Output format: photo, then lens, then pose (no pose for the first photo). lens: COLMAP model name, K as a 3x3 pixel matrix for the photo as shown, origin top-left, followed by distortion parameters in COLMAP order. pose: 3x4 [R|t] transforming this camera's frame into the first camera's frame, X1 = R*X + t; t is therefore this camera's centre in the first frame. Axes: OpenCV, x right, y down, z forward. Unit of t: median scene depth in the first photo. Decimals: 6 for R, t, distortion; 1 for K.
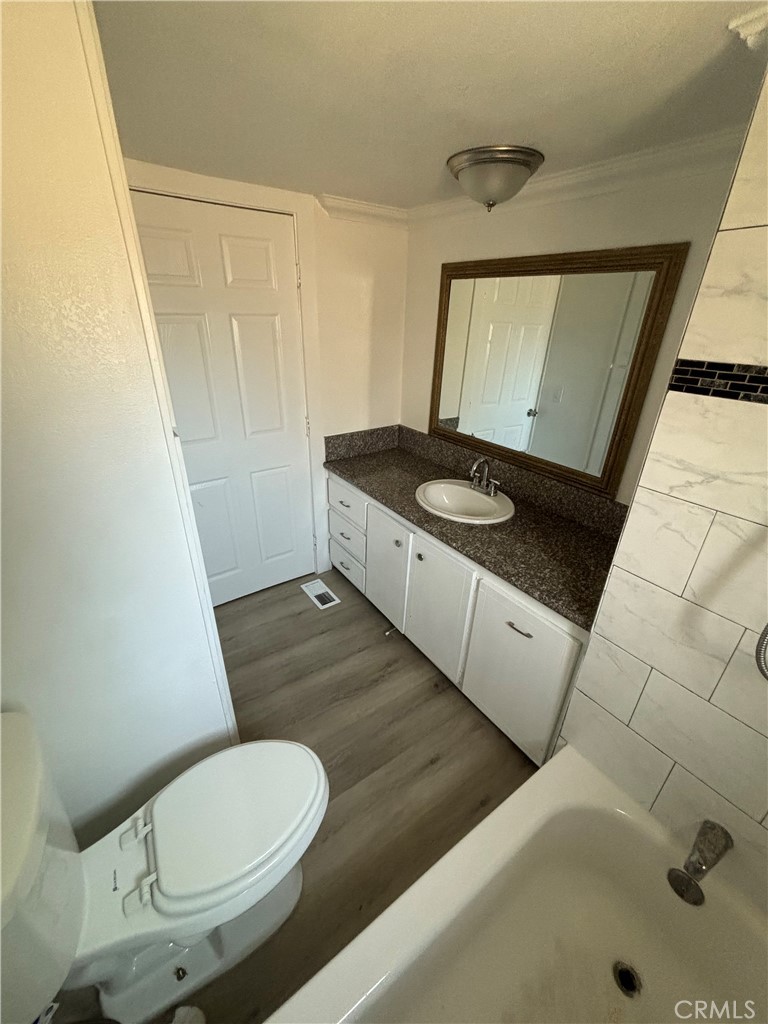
lens RADIAL K [[414.2, 0, 381.3], [0, 414.2, 509.3], [0, 0, 1]] dist [0.002668, 0.000465]
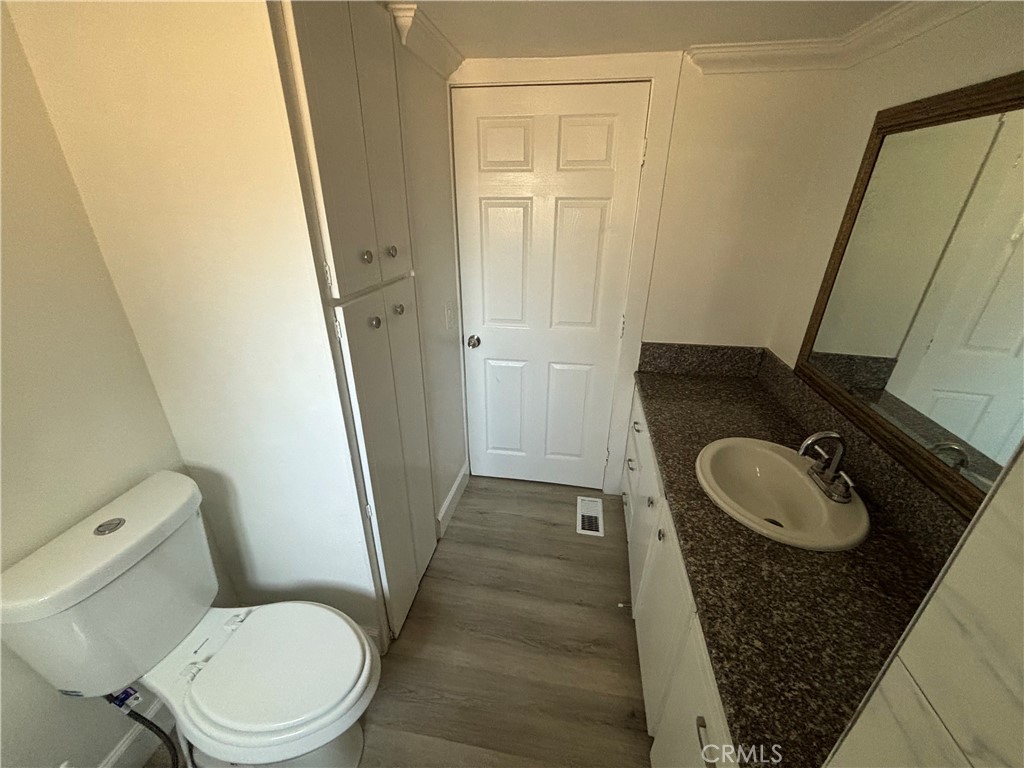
lens RADIAL K [[414.2, 0, 504.8], [0, 414.2, 378.4], [0, 0, 1]] dist [0.002668, 0.000465]
pose [[0.712317, 0.266673, -0.649223, 0.227747], [-0.291198, 0.953924, 0.072333, -0.085971], [0.638599, 0.137528, 0.757151, 0.204848]]
